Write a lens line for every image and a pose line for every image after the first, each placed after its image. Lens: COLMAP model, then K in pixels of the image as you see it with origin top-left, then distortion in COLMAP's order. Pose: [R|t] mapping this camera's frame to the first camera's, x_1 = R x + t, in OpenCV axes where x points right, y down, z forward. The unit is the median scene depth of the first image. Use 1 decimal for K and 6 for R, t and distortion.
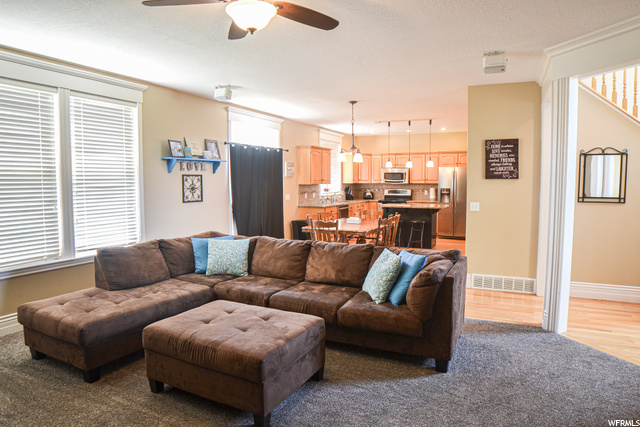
lens RADIAL K [[412.4, 0, 320.0], [0, 412.4, 213.5], [0, 0, 1]] dist [-0.127103, 0.054522]
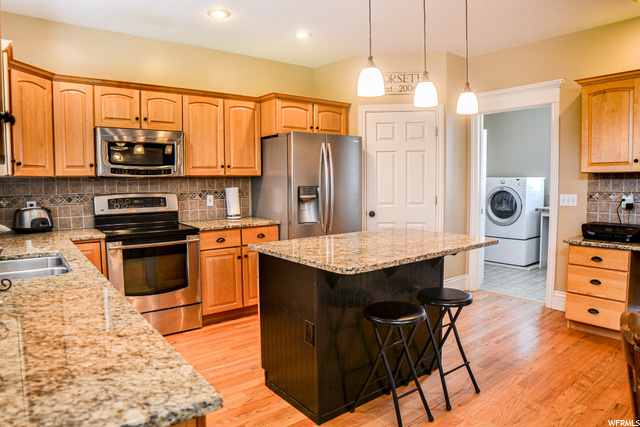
lens RADIAL K [[412.4, 0, 320.0], [0, 412.4, 213.5], [0, 0, 1]] dist [-0.127103, 0.054522]
pose [[0.435932, -0.071518, 0.897133, -0.044516], [0.081916, 0.995853, 0.039583, -0.046208], [-0.896244, 0.056234, 0.439983, 0.750798]]
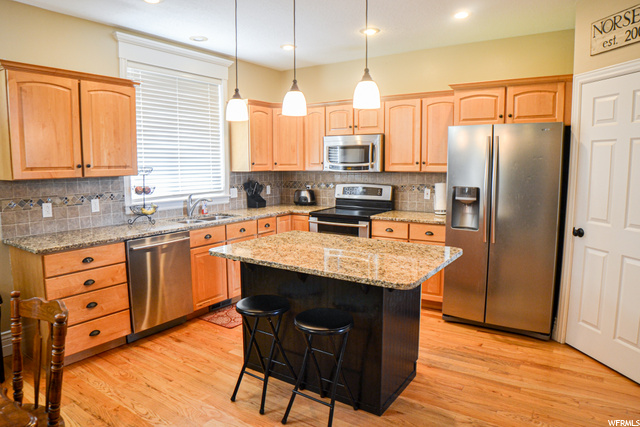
lens RADIAL K [[412.4, 0, 320.0], [0, 412.4, 213.5], [0, 0, 1]] dist [-0.127103, 0.054522]
pose [[0.989741, 0.014096, -0.142176, 0.214985], [-0.008485, 0.999164, 0.039991, -0.047650], [0.142621, -0.038374, 0.989033, 0.586937]]
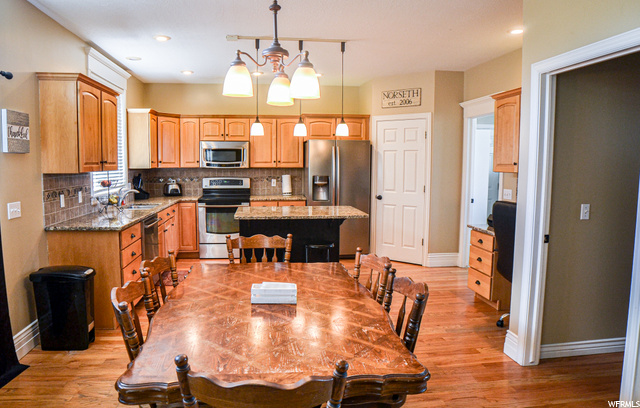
lens RADIAL K [[418.7, 0, 301.0], [0, 418.7, 202.8], [0, 0, 1]] dist [-0.120409, 0.001867]
pose [[0.845966, -0.045903, 0.531258, -0.038436], [0.038287, 0.998945, 0.025346, -0.035921], [-0.531861, -0.001101, 0.846831, 0.461243]]
